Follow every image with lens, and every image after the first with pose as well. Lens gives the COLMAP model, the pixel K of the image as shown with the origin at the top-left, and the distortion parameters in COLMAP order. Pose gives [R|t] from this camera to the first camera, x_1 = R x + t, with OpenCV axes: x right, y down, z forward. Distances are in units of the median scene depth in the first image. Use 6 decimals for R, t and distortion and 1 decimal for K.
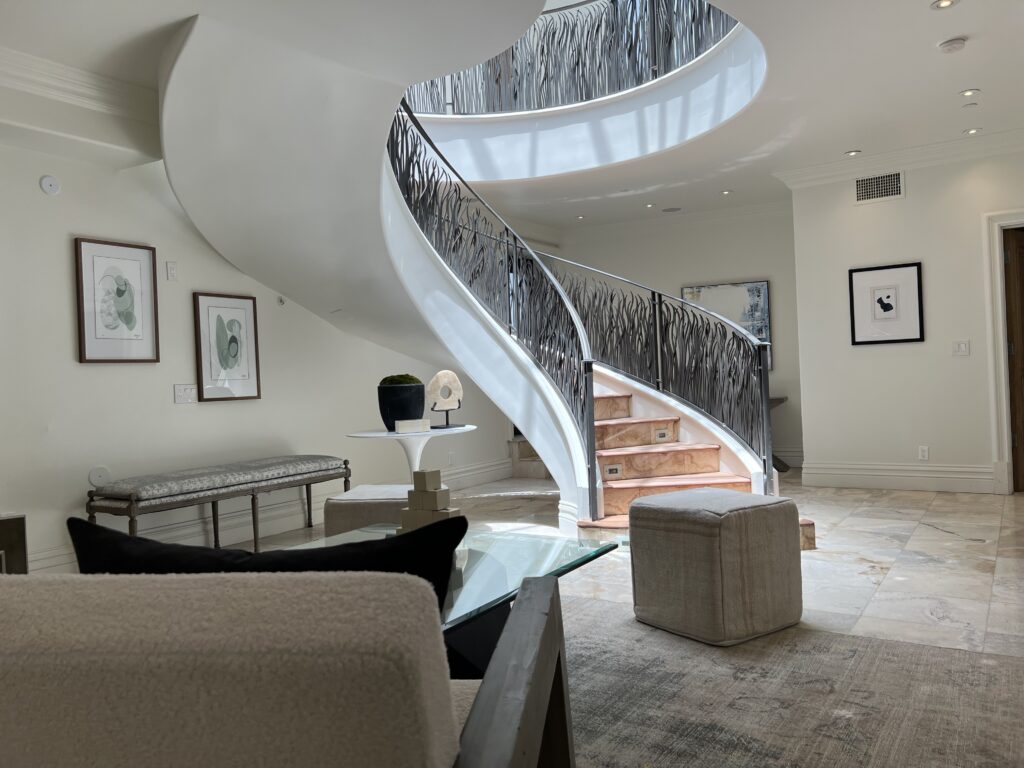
lens RADIAL K [[775.1, 0, 514.0], [0, 775.1, 384.8], [0, 0, 1]] dist [0.038005, -0.048012]
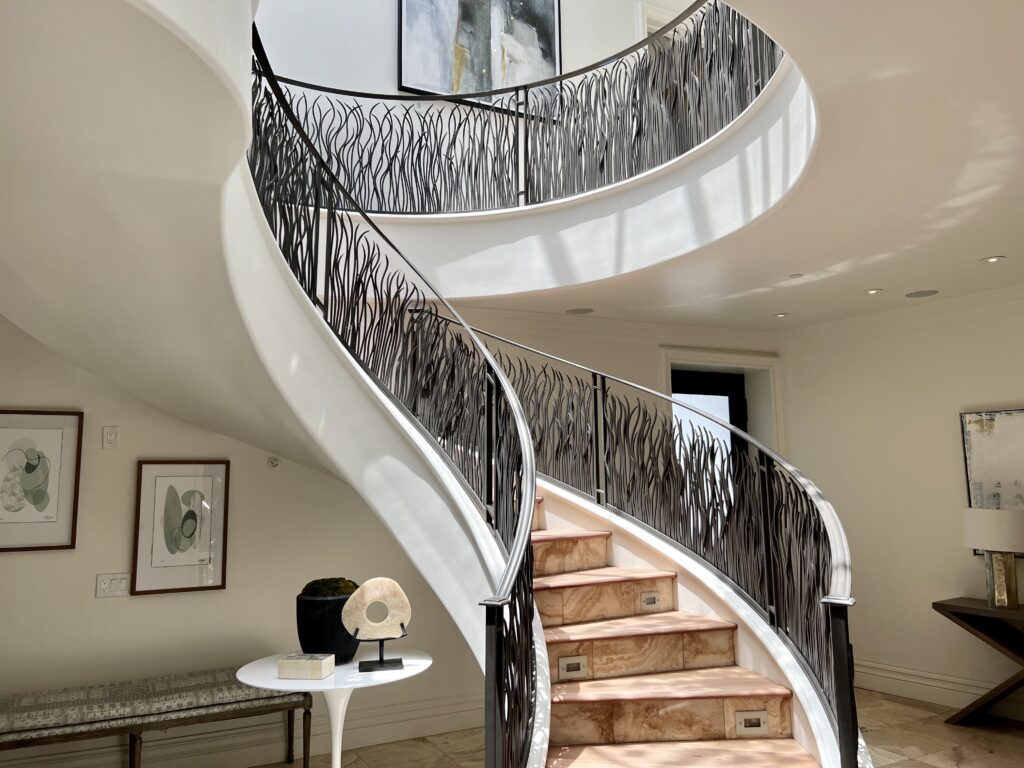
lens RADIAL K [[775.1, 0, 514.7], [0, 775.1, 379.4], [0, 0, 1]] dist [0.038005, -0.048012]
pose [[0.864326, -0.041493, -0.501218, 0.354937], [-0.023082, 0.992268, -0.121948, -0.109297], [0.502402, 0.116972, 0.856685, 0.460926]]
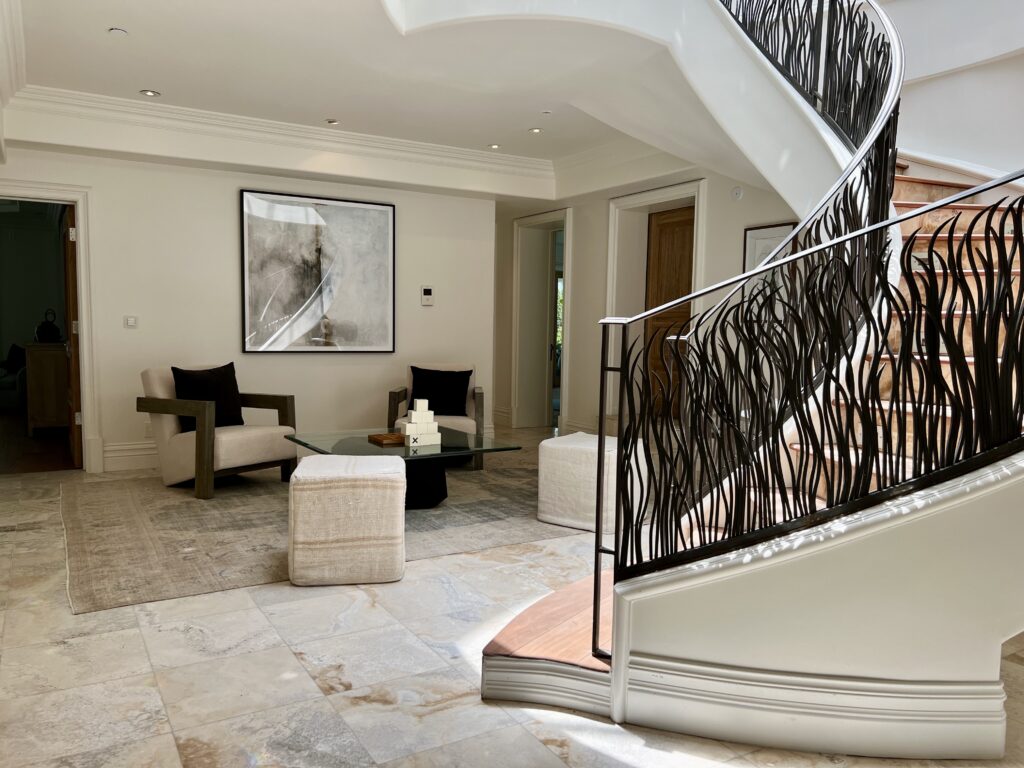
lens RADIAL K [[775.1, 0, 503.6], [0, 775.1, 393.0], [0, 0, 1]] dist [0.038005, -0.048012]
pose [[-0.443721, 0.109366, -0.889467, 0.719251], [-0.002370, 0.992379, 0.123202, -0.060296], [0.896162, 0.056775, -0.440080, 1.056395]]
